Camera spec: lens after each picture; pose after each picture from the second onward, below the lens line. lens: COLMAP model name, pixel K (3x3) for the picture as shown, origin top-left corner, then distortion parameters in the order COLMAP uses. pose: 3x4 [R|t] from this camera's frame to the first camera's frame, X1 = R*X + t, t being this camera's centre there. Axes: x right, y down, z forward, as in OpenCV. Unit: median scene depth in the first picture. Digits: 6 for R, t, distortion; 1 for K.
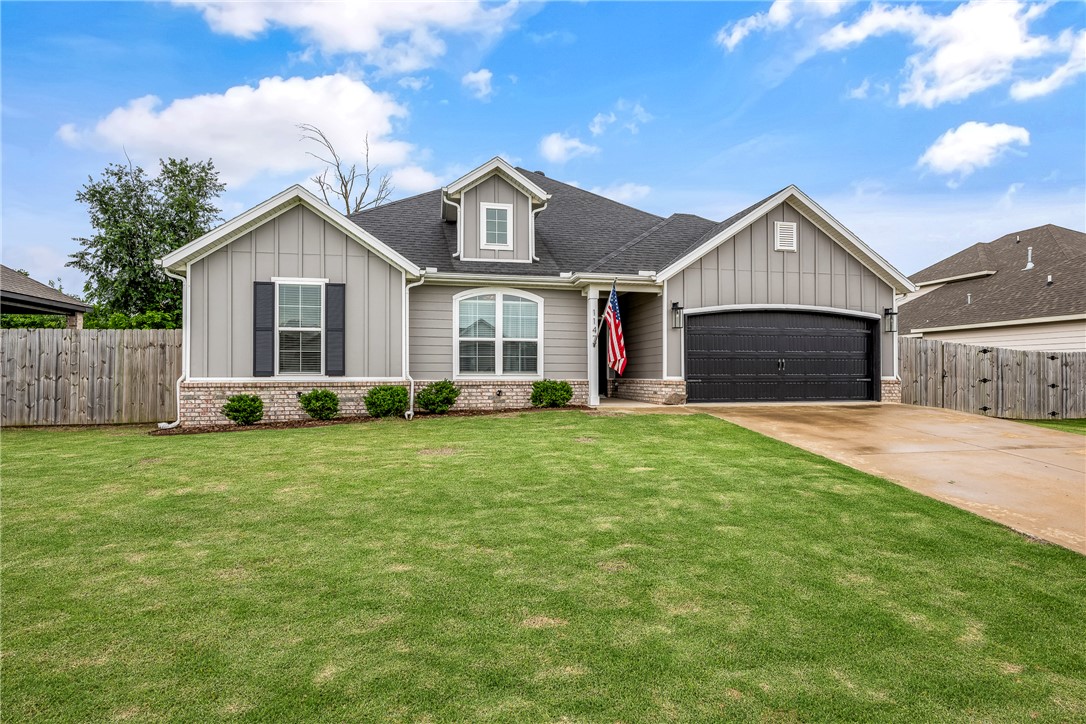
lens RADIAL K [[554.1, 0, 543.0], [0, 554.1, 362.0], [0, 0, 1]] dist [0.000285, -0.000014]
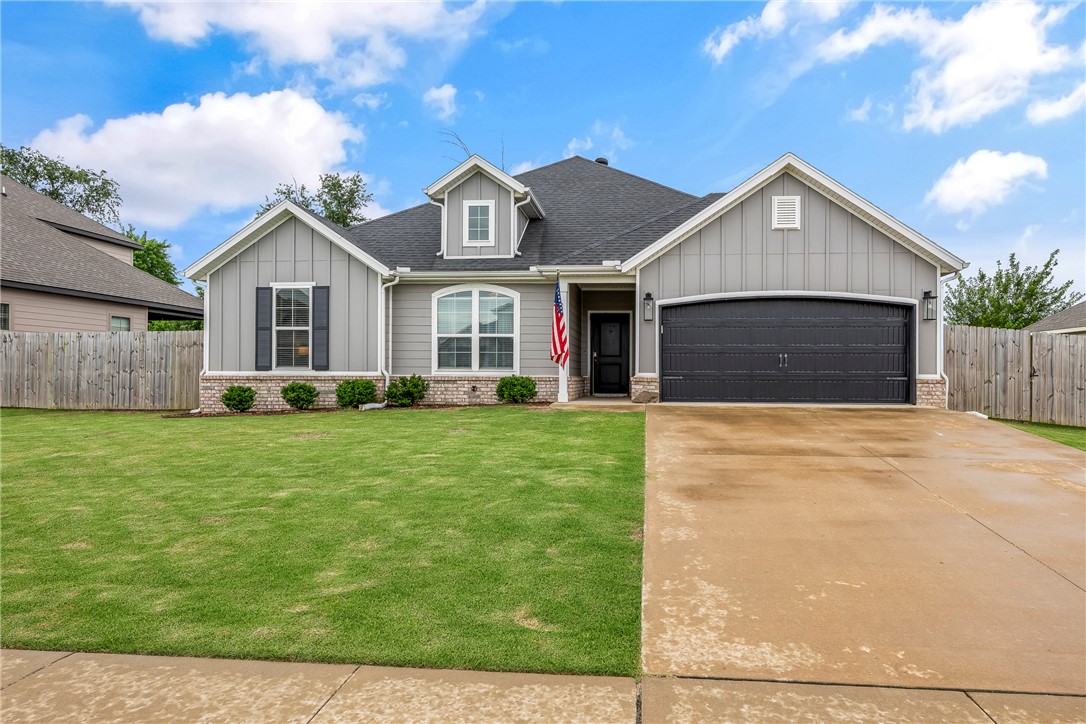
lens RADIAL K [[598.2, 0, 543.0], [0, 598.2, 362.0], [0, 0, 1]] dist [0.000770, 0.000581]
pose [[0.958158, -0.000438, -0.286238, 0.353312], [-0.000031, 0.999999, -0.001634, 0.009626], [0.286238, 0.001574, 0.958157, -0.007981]]
